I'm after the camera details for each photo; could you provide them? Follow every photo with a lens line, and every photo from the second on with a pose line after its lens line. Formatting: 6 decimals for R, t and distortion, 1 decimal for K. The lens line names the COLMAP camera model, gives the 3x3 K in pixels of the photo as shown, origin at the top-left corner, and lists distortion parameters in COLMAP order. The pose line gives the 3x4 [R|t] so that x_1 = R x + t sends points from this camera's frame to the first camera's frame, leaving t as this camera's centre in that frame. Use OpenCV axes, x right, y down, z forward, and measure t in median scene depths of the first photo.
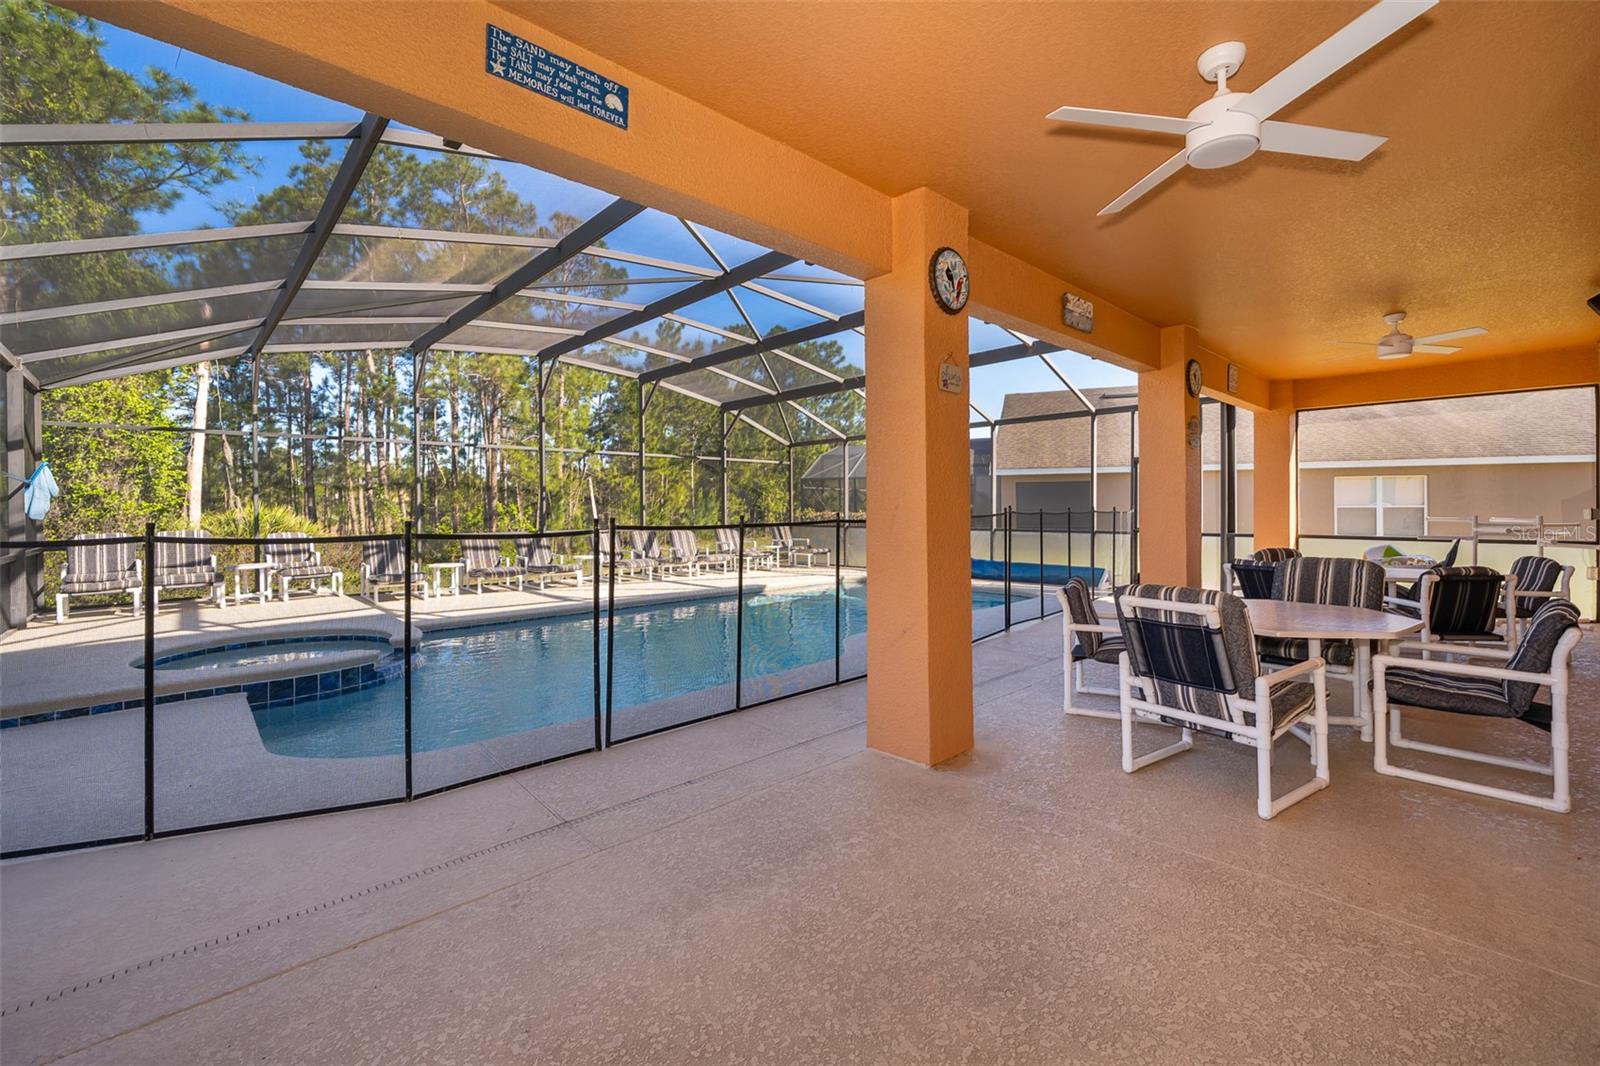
lens RADIAL K [[653.6, 0, 793.1], [0, 653.6, 523.3], [0, 0, 1]] dist [0.001388, -0.000378]
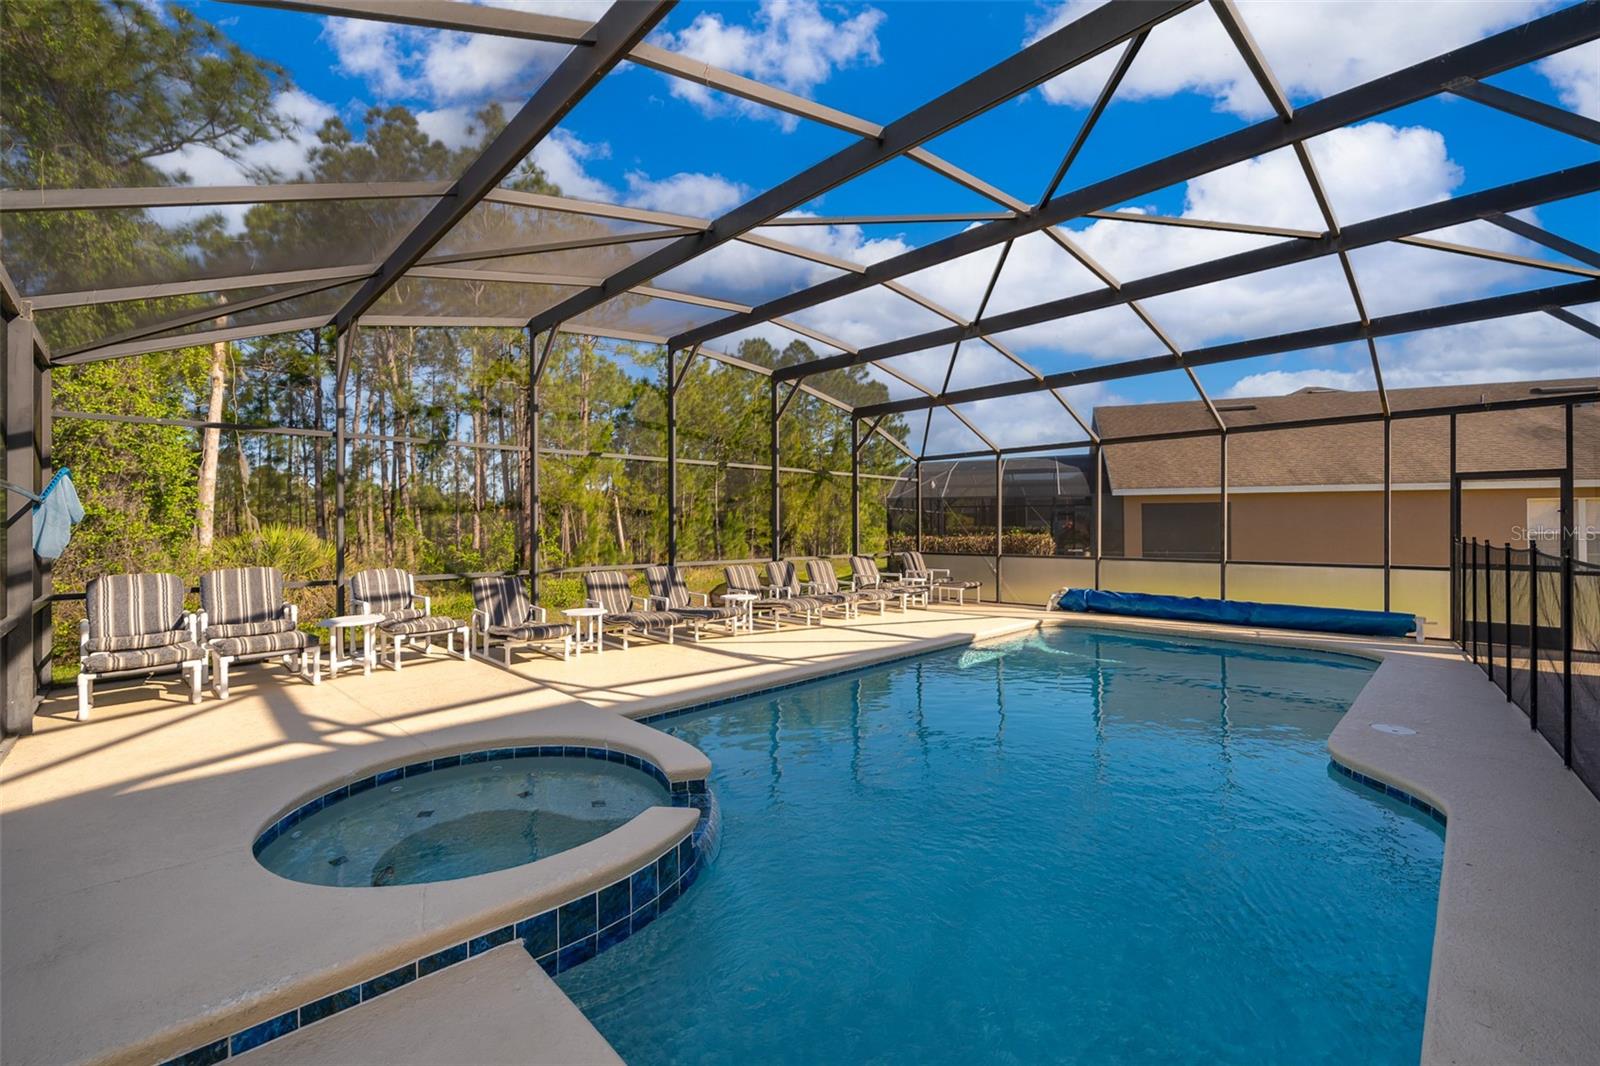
lens RADIAL K [[662.7, 0, 797.8], [0, 662.7, 535.5], [0, 0, 1]] dist [0.000302, 0.000344]
pose [[0.999918, 0.002770, 0.012487, -0.196666], [-0.002613, 0.999917, -0.012602, -0.009874], [-0.012521, 0.012568, 0.999843, 0.155487]]
